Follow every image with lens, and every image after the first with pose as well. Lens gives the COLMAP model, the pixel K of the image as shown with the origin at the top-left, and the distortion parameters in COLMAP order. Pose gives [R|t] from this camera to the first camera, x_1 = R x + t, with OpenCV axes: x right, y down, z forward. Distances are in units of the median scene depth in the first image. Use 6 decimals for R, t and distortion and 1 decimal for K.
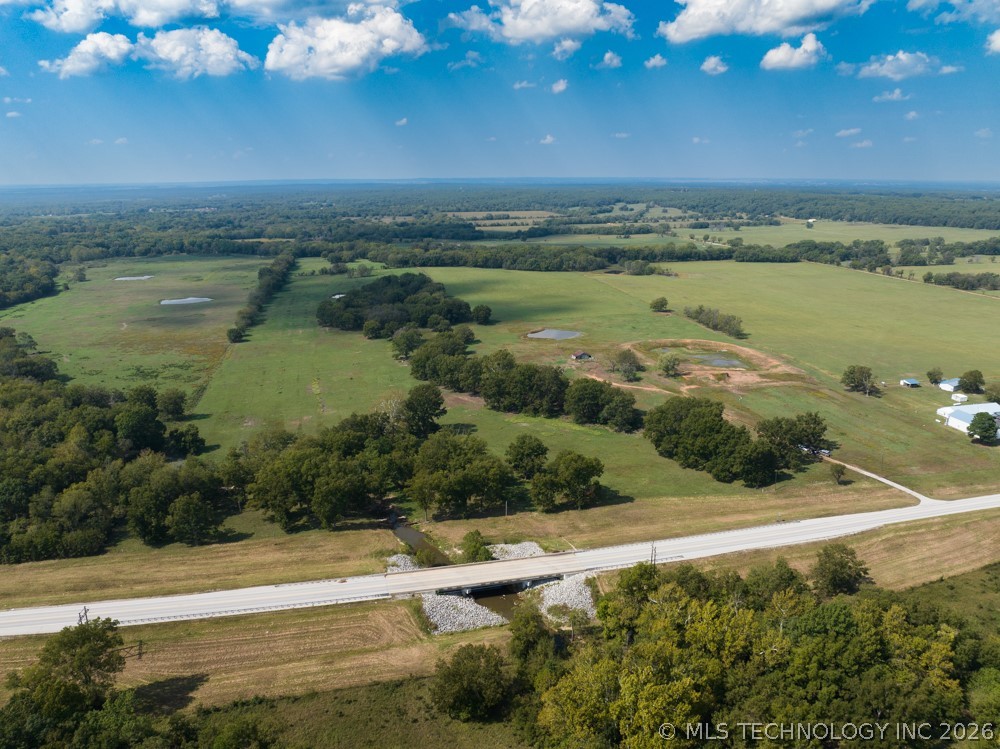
lens RADIAL K [[724.2, 0, 500.0], [0, 724.2, 374.5], [0, 0, 1]] dist [-0.034548, -0.003553]
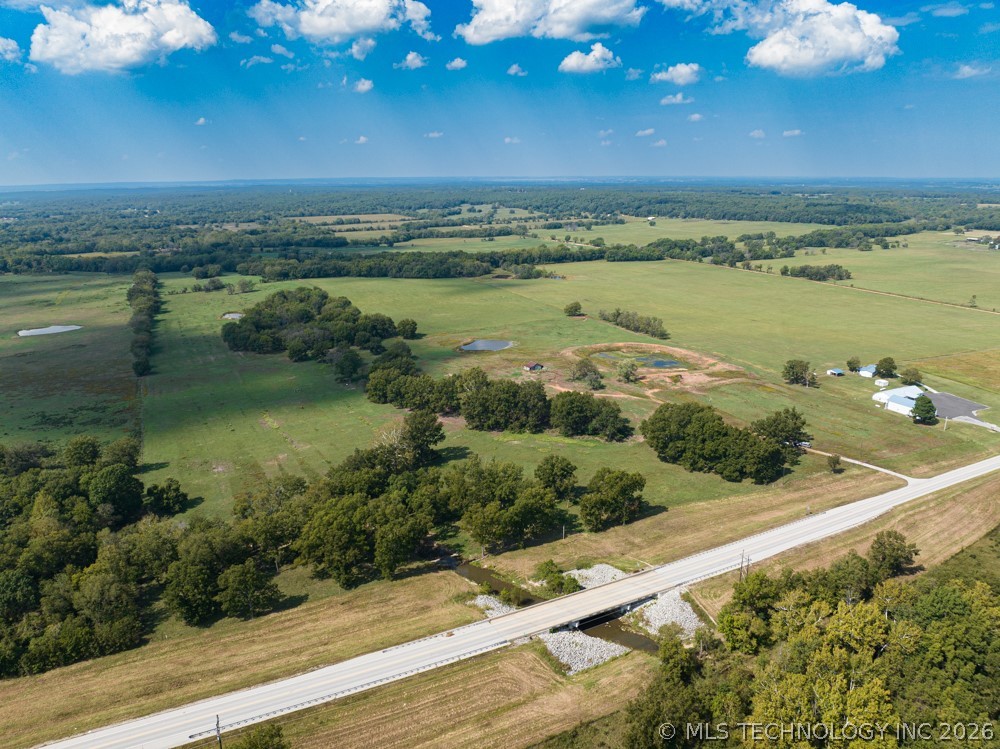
lens RADIAL K [[724.2, 0, 500.0], [0, 724.2, 374.5], [0, 0, 1]] dist [-0.034548, -0.003553]
pose [[0.968798, -0.070528, 0.237605, -0.202865], [0.070046, 0.997489, 0.010482, -0.033568], [-0.237747, 0.006488, 0.971305, 0.036574]]
